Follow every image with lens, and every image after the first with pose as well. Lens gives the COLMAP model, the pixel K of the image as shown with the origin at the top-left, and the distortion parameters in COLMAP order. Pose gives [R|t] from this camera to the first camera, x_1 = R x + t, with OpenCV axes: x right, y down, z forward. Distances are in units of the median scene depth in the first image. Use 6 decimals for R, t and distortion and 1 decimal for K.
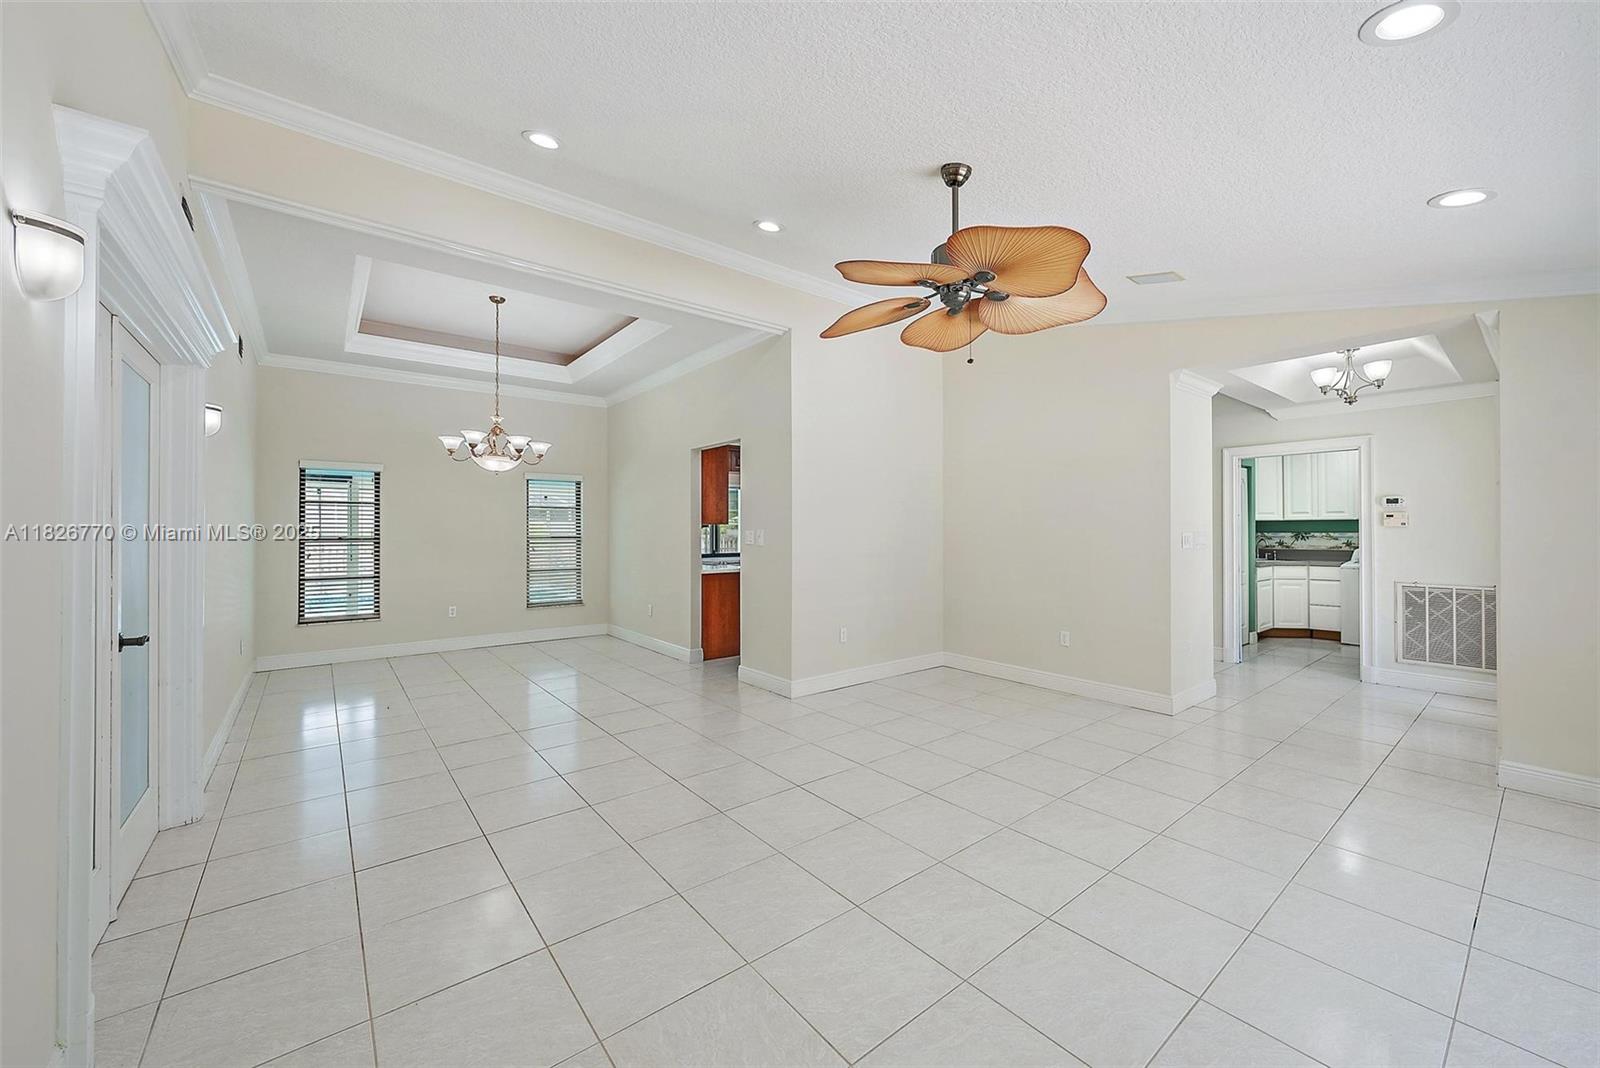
lens RADIAL K [[625.8, 0, 801.0], [0, 625.8, 528.2], [0, 0, 1]] dist [-0.002899, 0.000060]
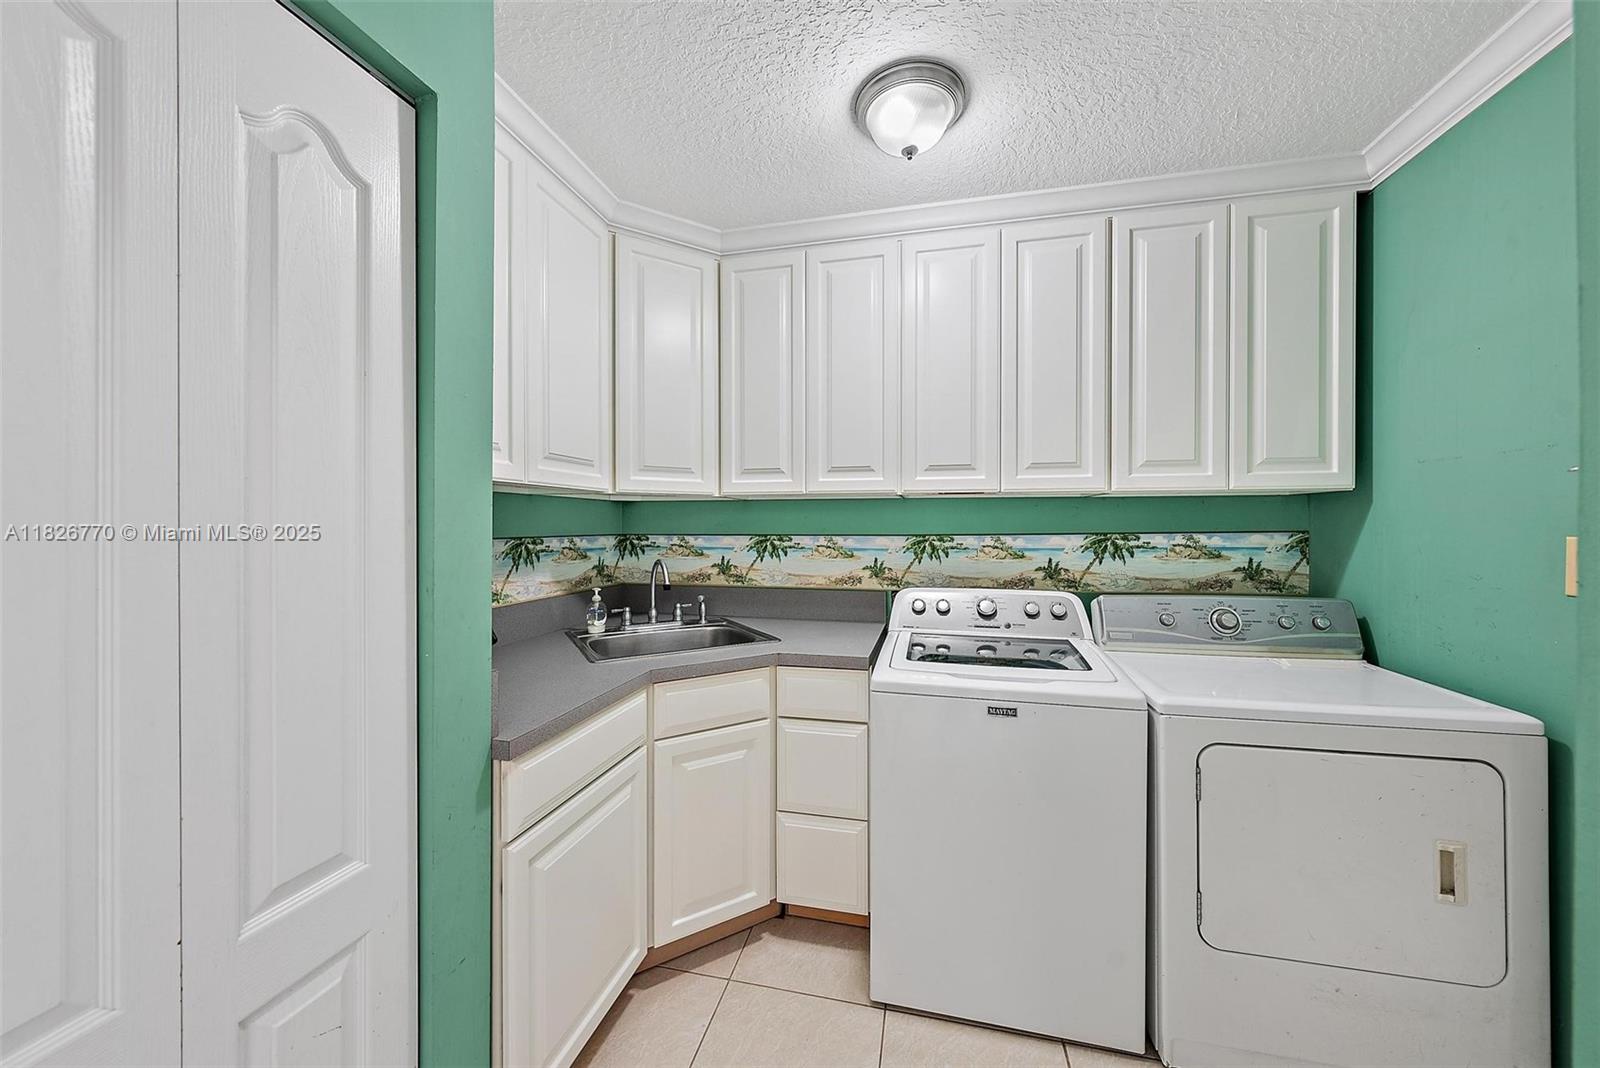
lens RADIAL K [[553.8, 0, 806.2], [0, 553.8, 528.9], [0, 0, 1]] dist [-0.001325, 0.000150]
pose [[0.787504, -0.002552, 0.616304, 0.650026], [-0.002012, 0.999975, 0.006710, 0.001213], [-0.616306, -0.006524, 0.787480, 0.774066]]
